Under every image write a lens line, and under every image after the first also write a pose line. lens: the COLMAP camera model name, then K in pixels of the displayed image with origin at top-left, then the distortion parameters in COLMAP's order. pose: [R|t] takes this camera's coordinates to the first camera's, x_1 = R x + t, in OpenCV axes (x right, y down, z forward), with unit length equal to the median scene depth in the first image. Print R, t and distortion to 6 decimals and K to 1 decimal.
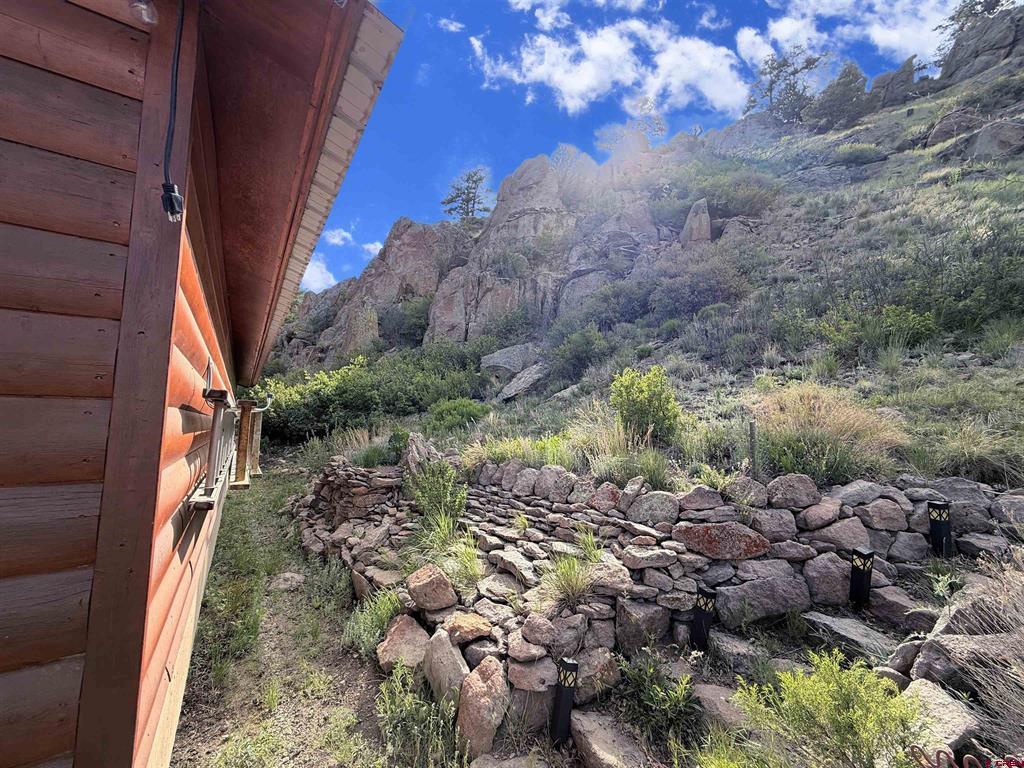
lens RADIAL K [[408.0, 0, 509.8], [0, 408.0, 380.9], [0, 0, 1]] dist [0.000636, -0.000458]
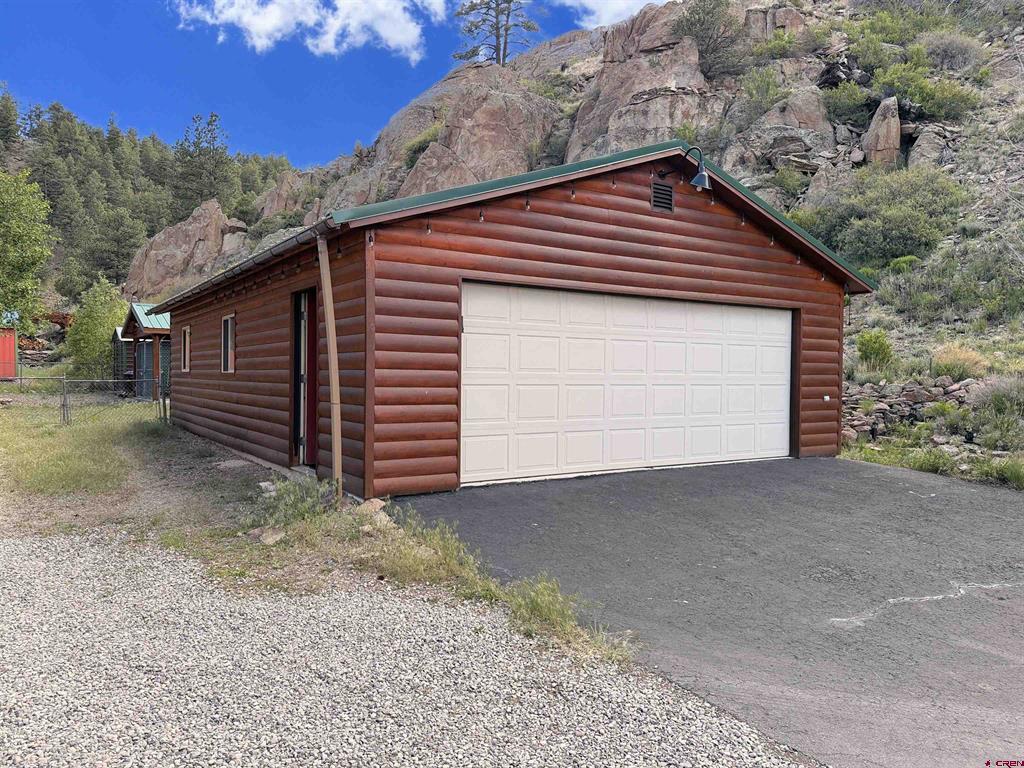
lens RADIAL K [[717.9, 0, 510.8], [0, 717.9, 383.1], [0, 0, 1]] dist [-0.004712, -0.001976]
pose [[0.999999, 0.000131, -0.001612, -0.433243], [0.000059, 0.993053, 0.117665, -0.057053], [0.001616, -0.117665, 0.993052, -0.741881]]
